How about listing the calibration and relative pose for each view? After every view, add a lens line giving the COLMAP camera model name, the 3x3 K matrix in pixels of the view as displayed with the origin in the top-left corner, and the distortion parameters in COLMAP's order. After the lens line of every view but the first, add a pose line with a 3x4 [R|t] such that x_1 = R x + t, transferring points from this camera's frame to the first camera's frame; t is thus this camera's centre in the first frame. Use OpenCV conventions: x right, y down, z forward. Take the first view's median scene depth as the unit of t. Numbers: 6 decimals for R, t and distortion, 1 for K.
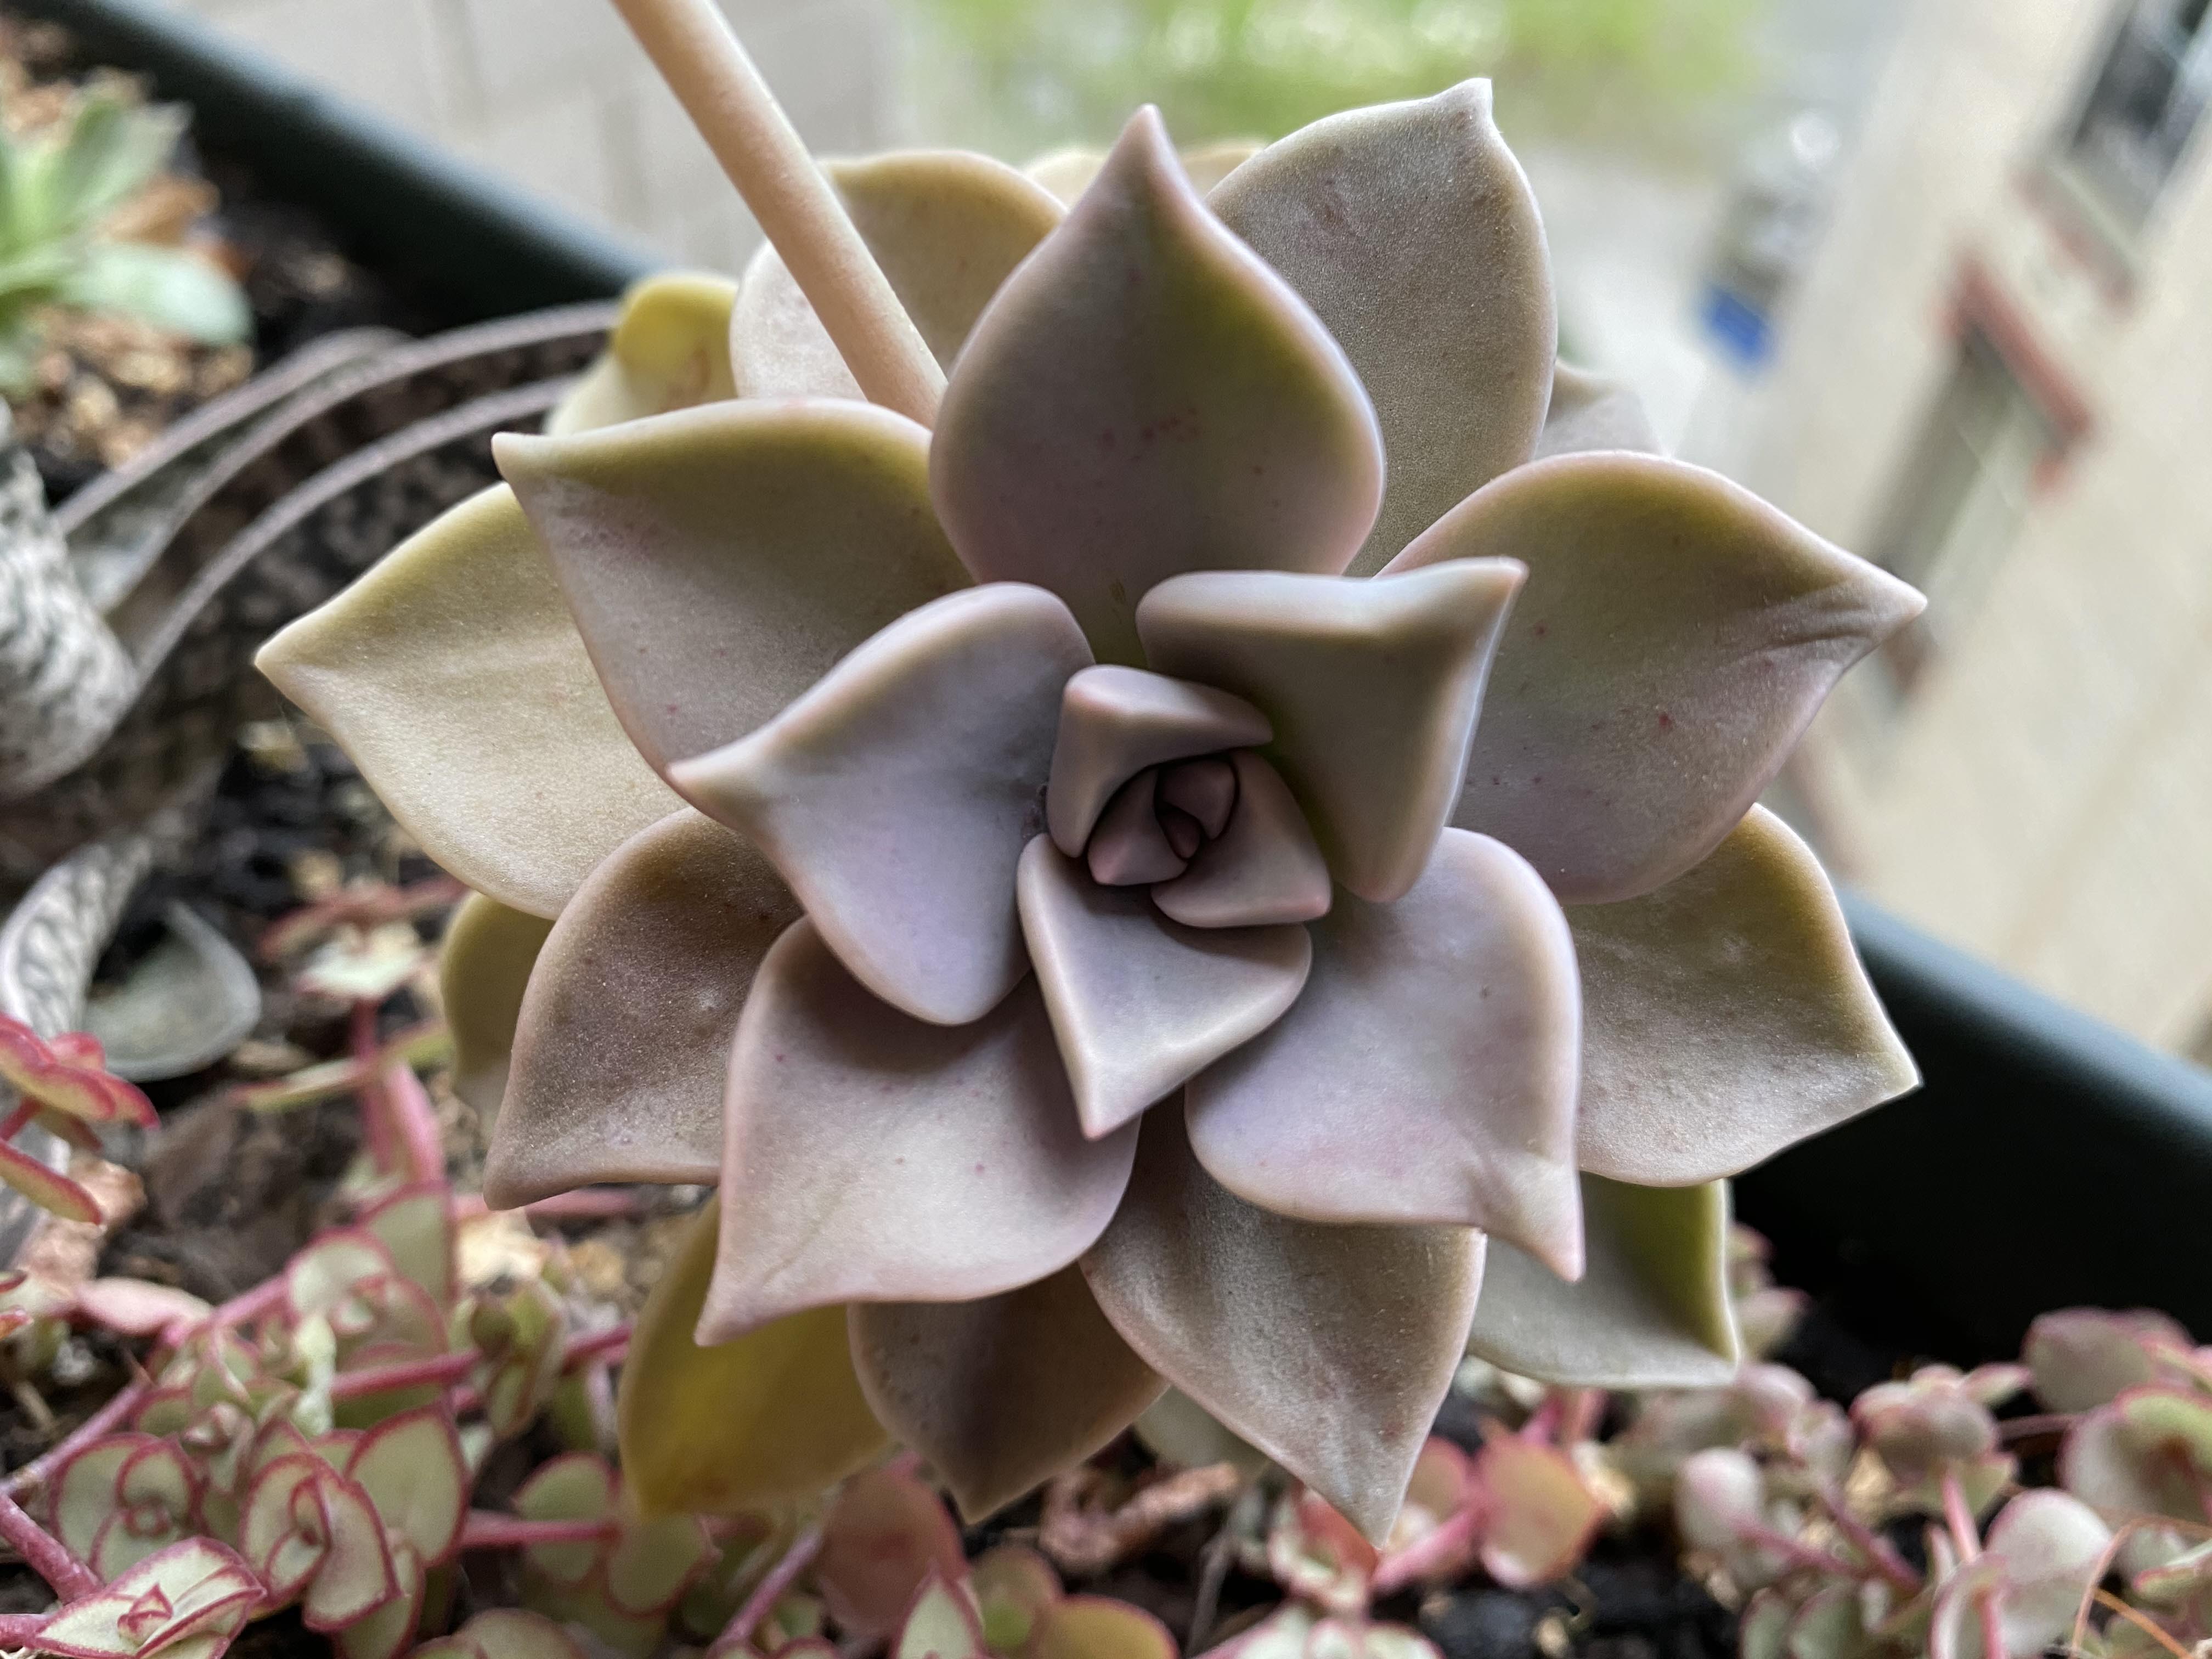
lens RADIAL K [[1877.4, 0, 1106.0], [0, 1877.4, 829.5], [0, 0, 1]] dist [0.005160, 0.003528]
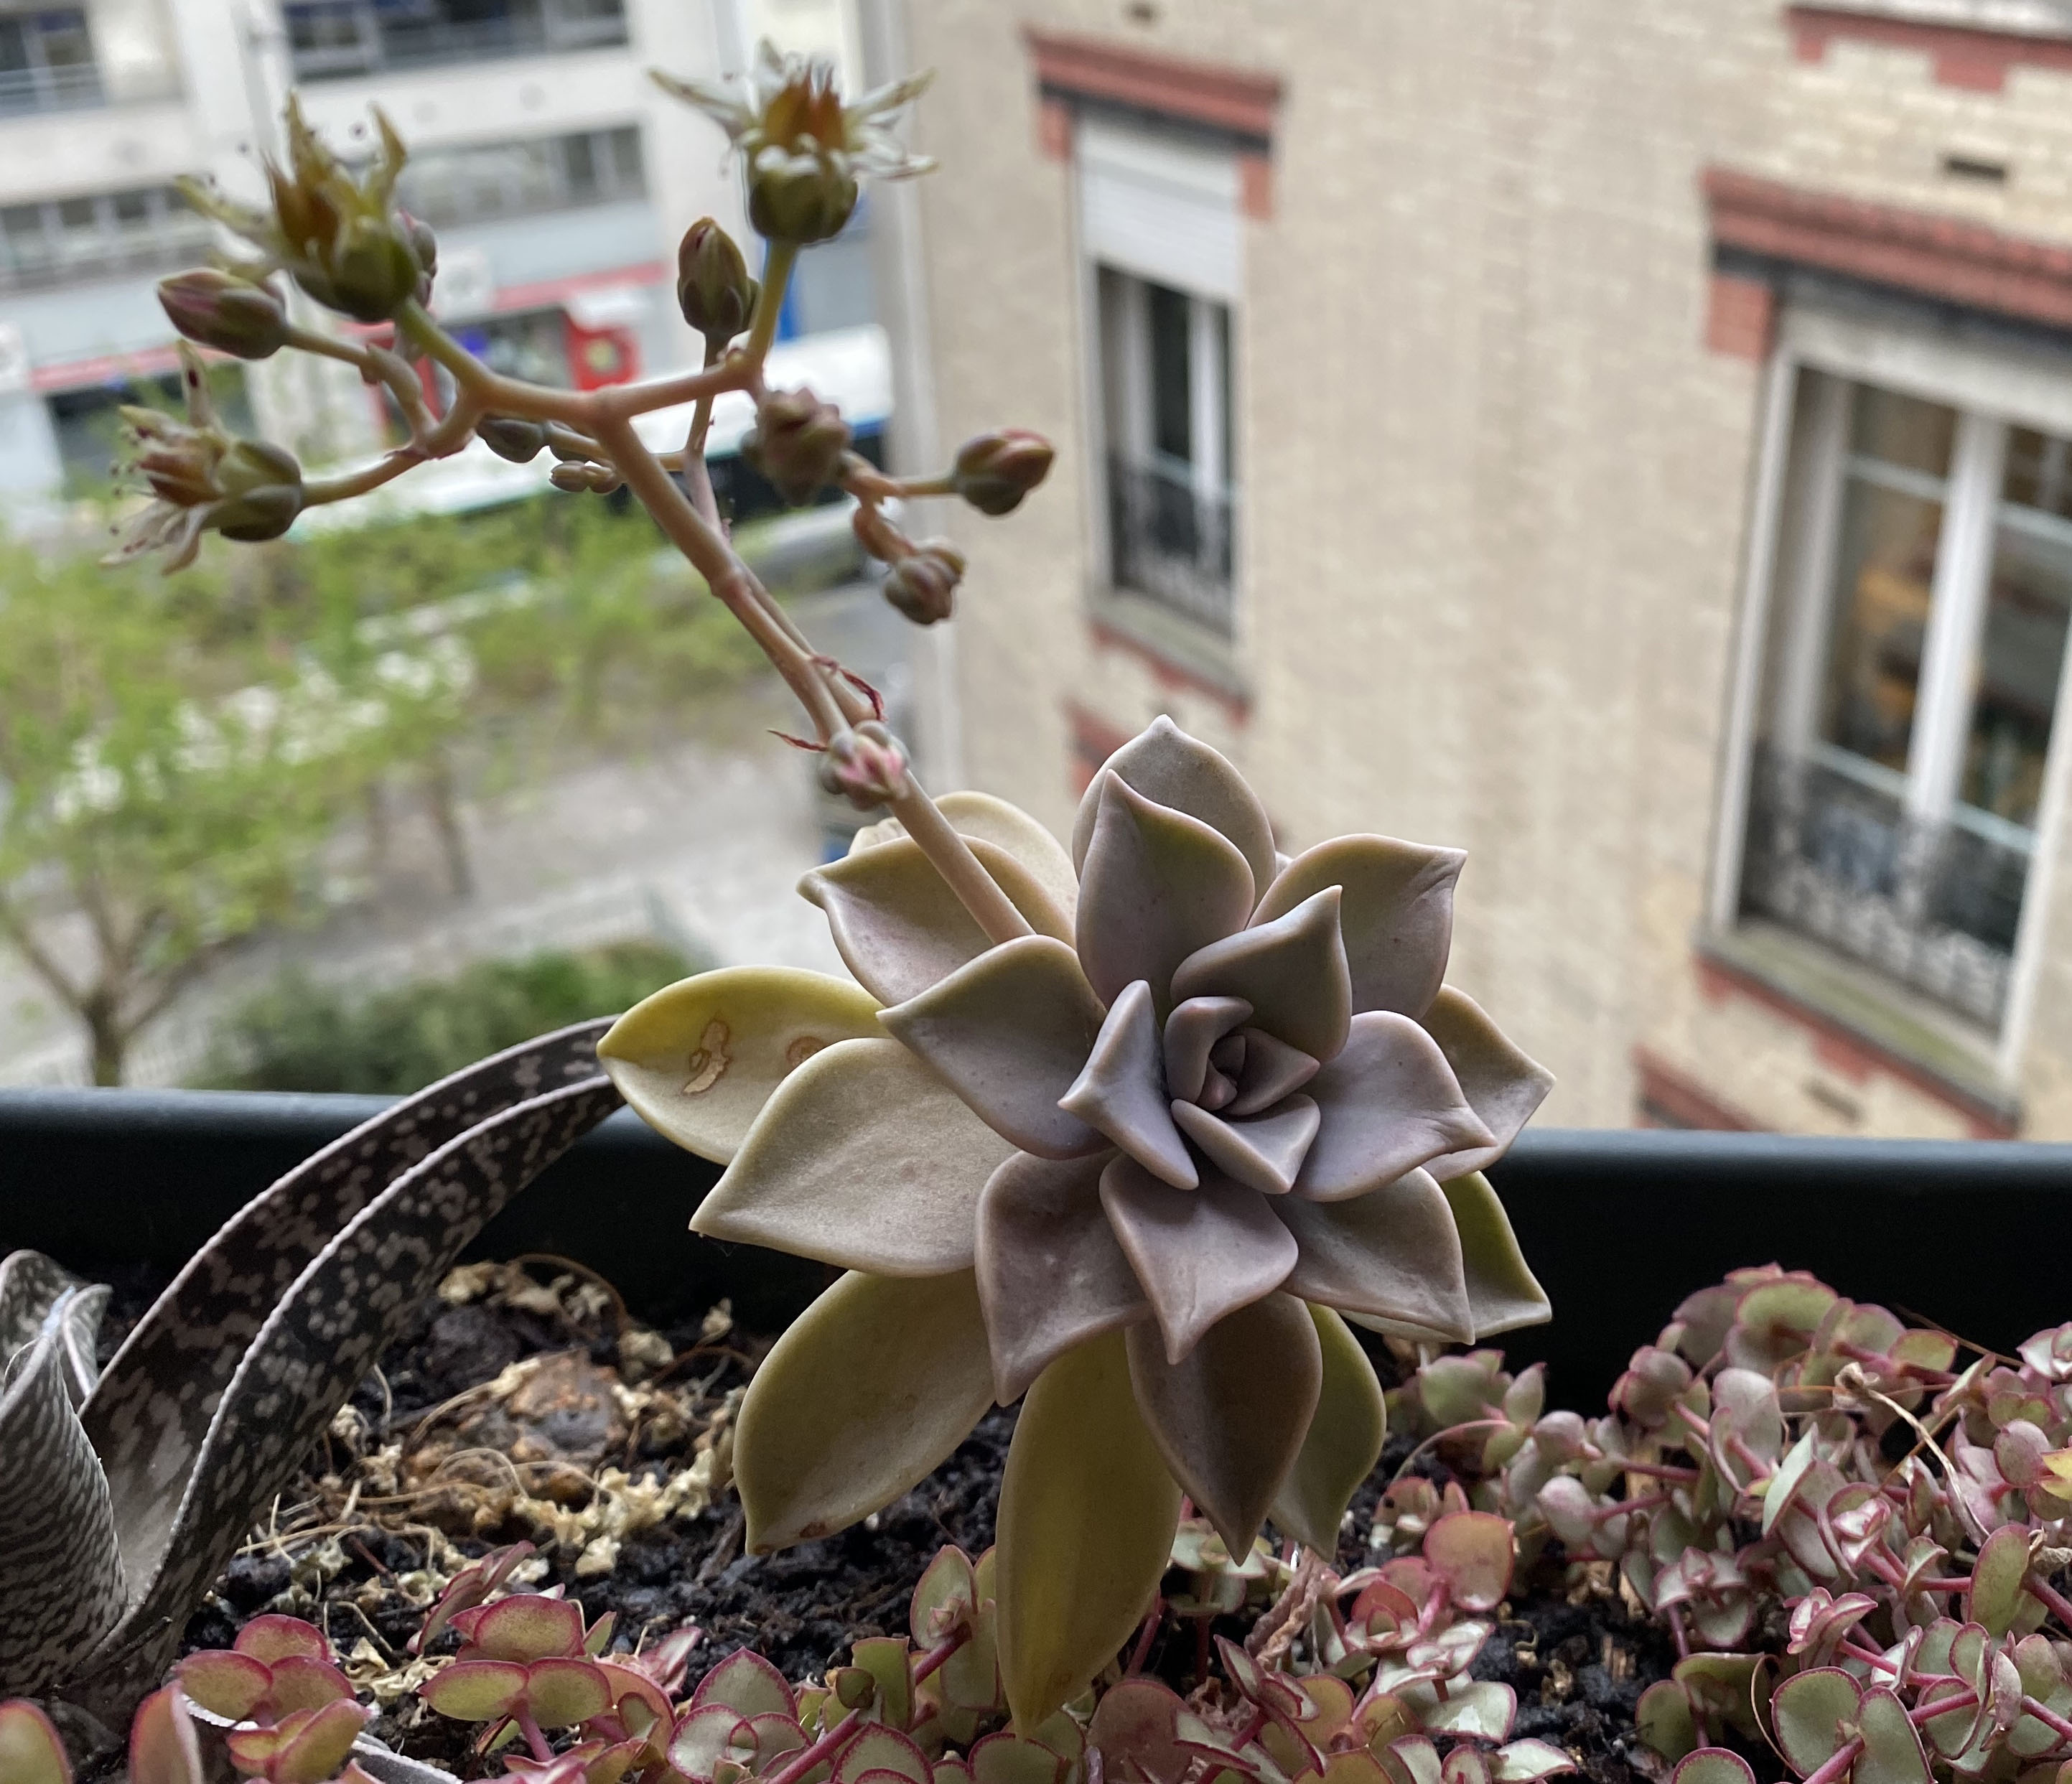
lens RADIAL K [[2444.8, 0, 1036.0], [0, 2444.8, 892.0], [0, 0, 1]] dist [-0.011314, -0.015438]
pose [[0.859750, -0.343392, 0.378036, -1.082035], [0.439661, 0.874282, -0.205741, 0.281631], [-0.259860, 0.343093, 0.902640, -1.419950]]
